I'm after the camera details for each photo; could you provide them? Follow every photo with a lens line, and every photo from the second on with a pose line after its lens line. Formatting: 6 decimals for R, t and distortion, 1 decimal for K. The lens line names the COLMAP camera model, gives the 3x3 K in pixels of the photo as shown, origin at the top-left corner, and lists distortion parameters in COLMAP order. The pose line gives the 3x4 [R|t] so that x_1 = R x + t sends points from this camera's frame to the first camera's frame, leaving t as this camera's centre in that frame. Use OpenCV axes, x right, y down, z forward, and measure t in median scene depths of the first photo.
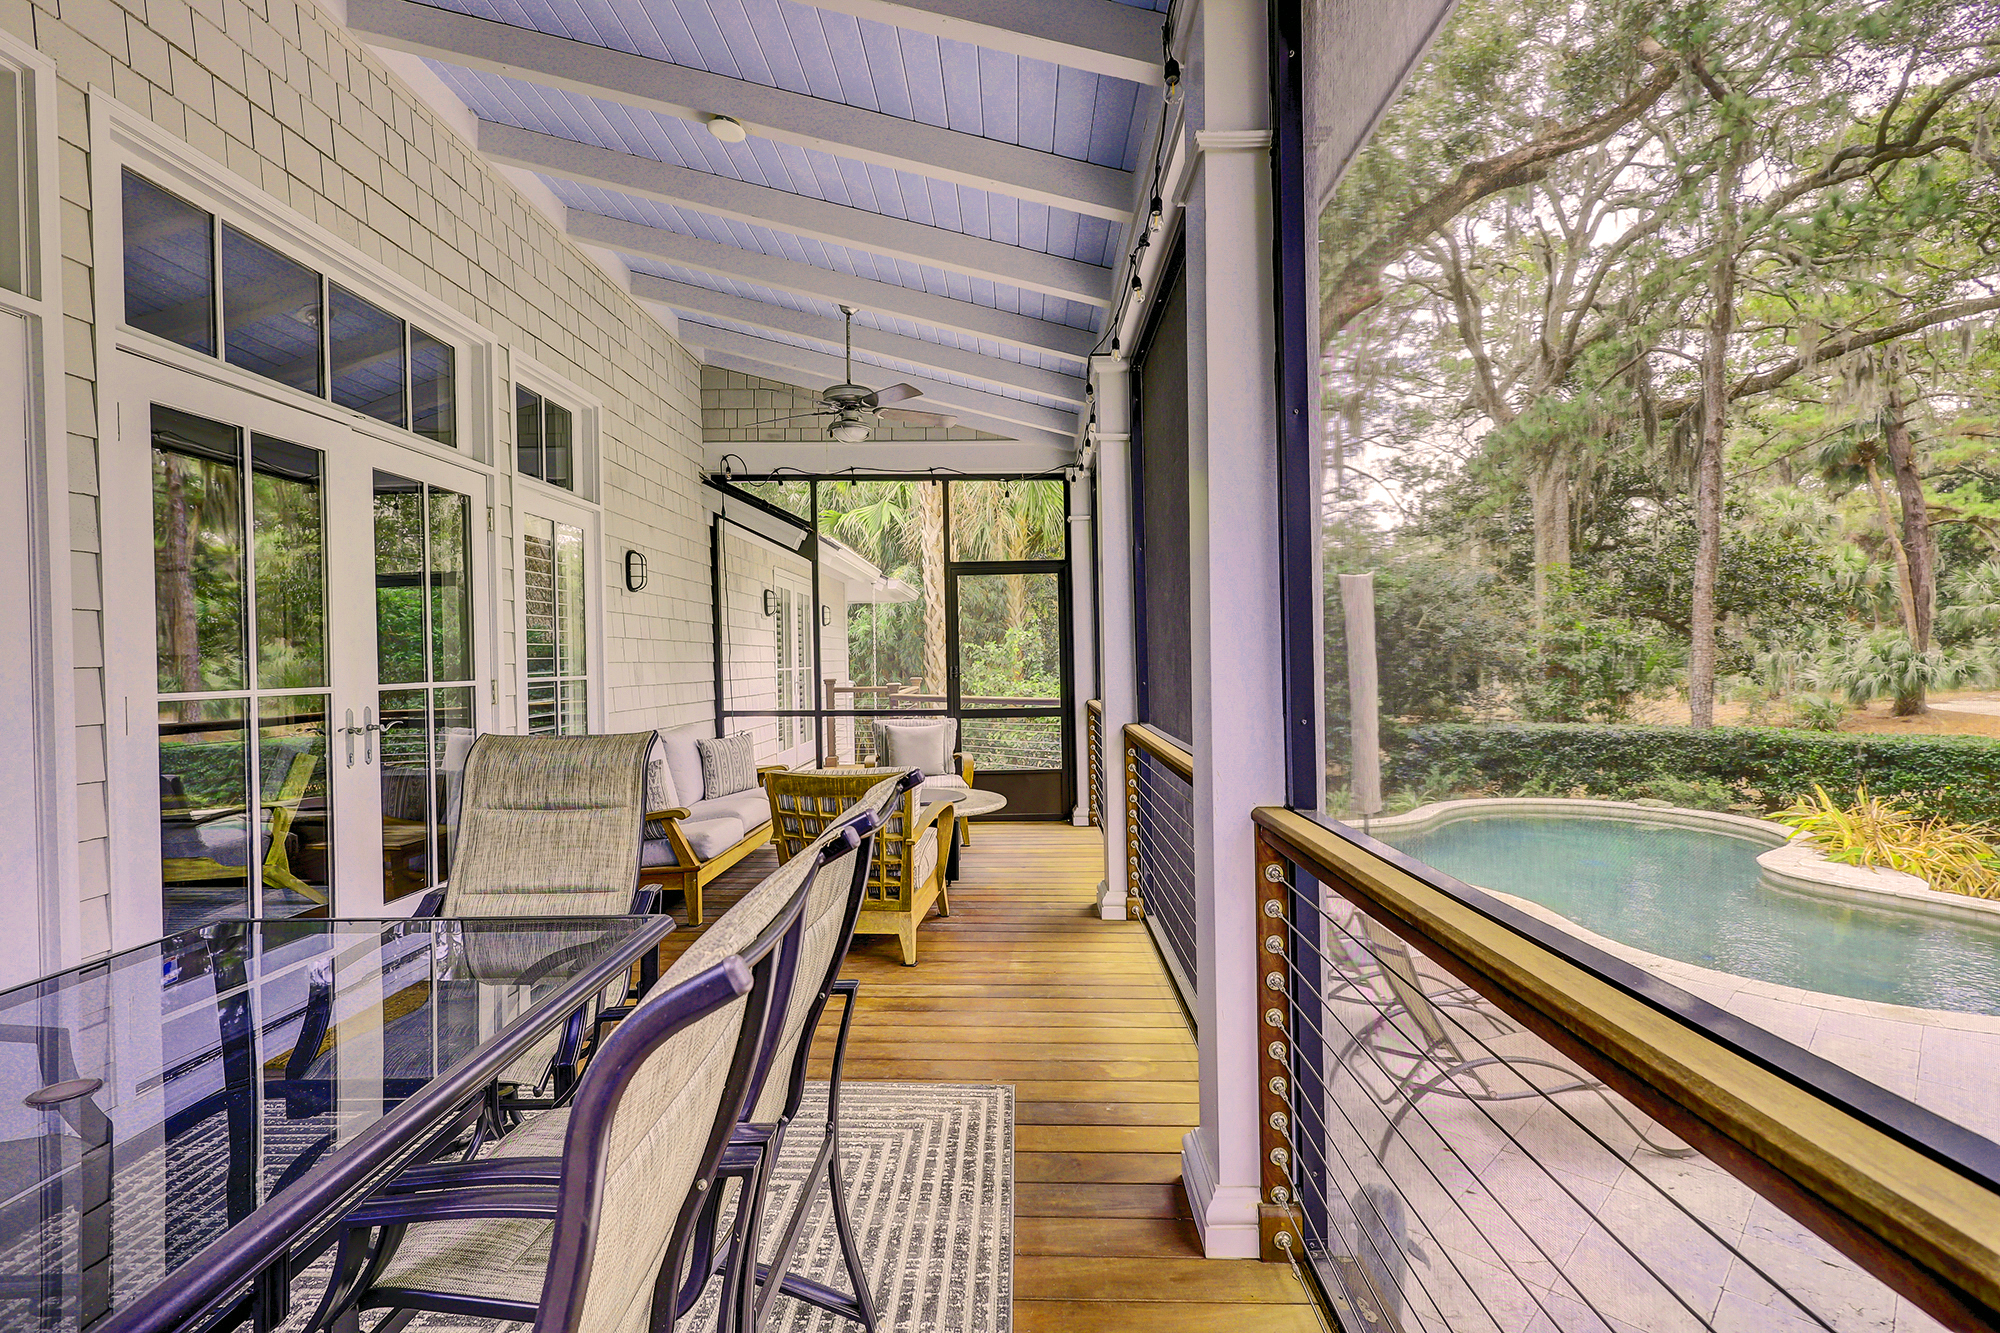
lens RADIAL K [[965.1, 0, 999.2], [0, 965.1, 663.9], [0, 0, 1]] dist [-0.002618, 0.000664]
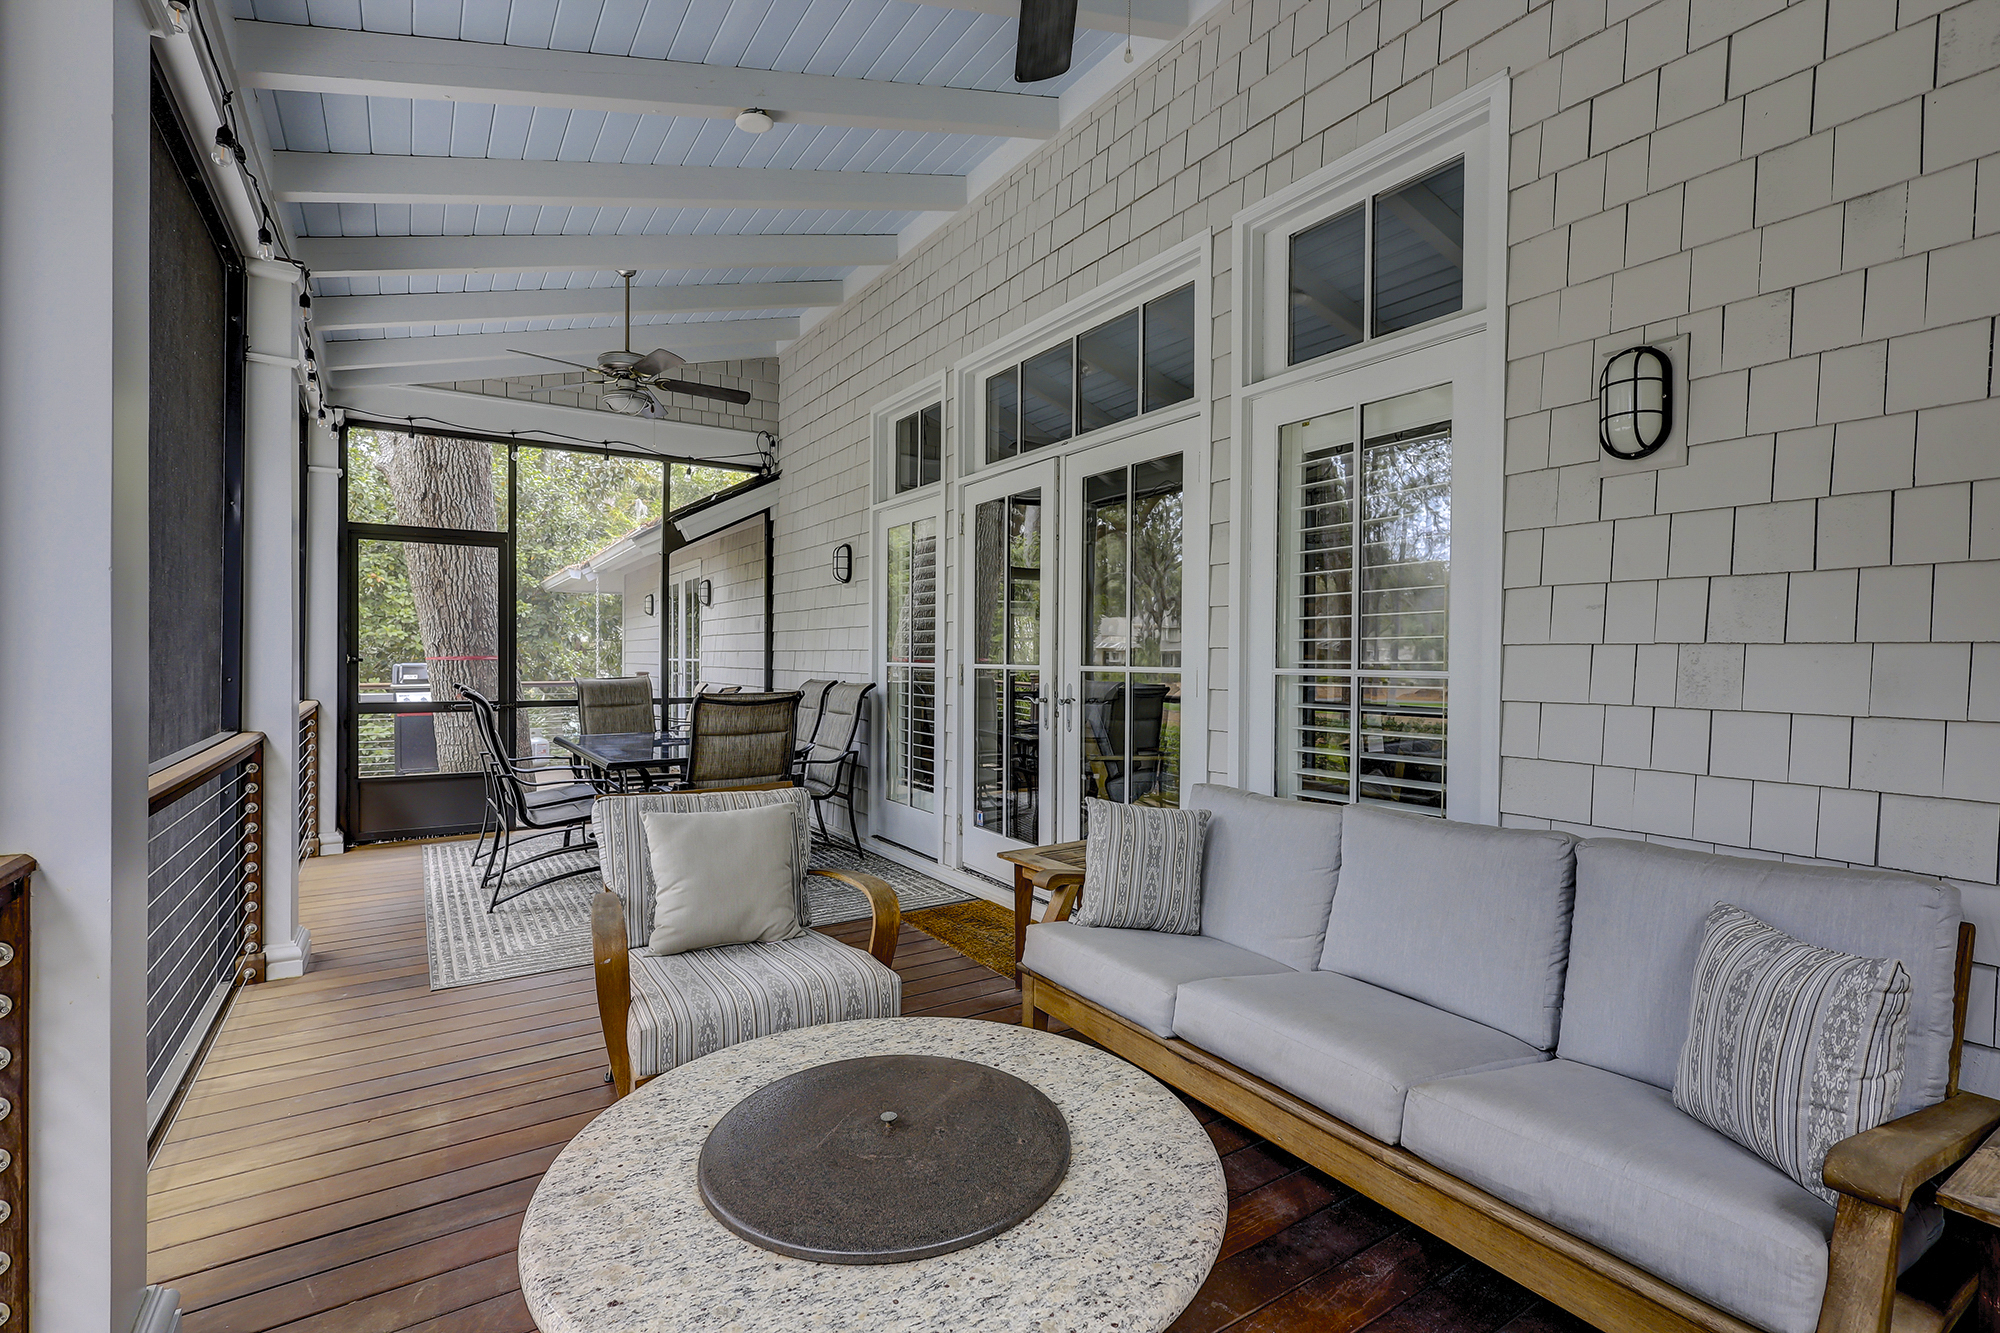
lens RADIAL K [[965.1, 0, 1007.3], [0, 965.1, 664.2], [0, 0, 1]] dist [-0.002618, 0.000664]
pose [[-0.842752, 0.006464, -0.538263, 0.042880], [-0.003253, 0.999848, 0.017101, -0.001374], [0.538292, 0.016163, -0.842603, 1.880050]]
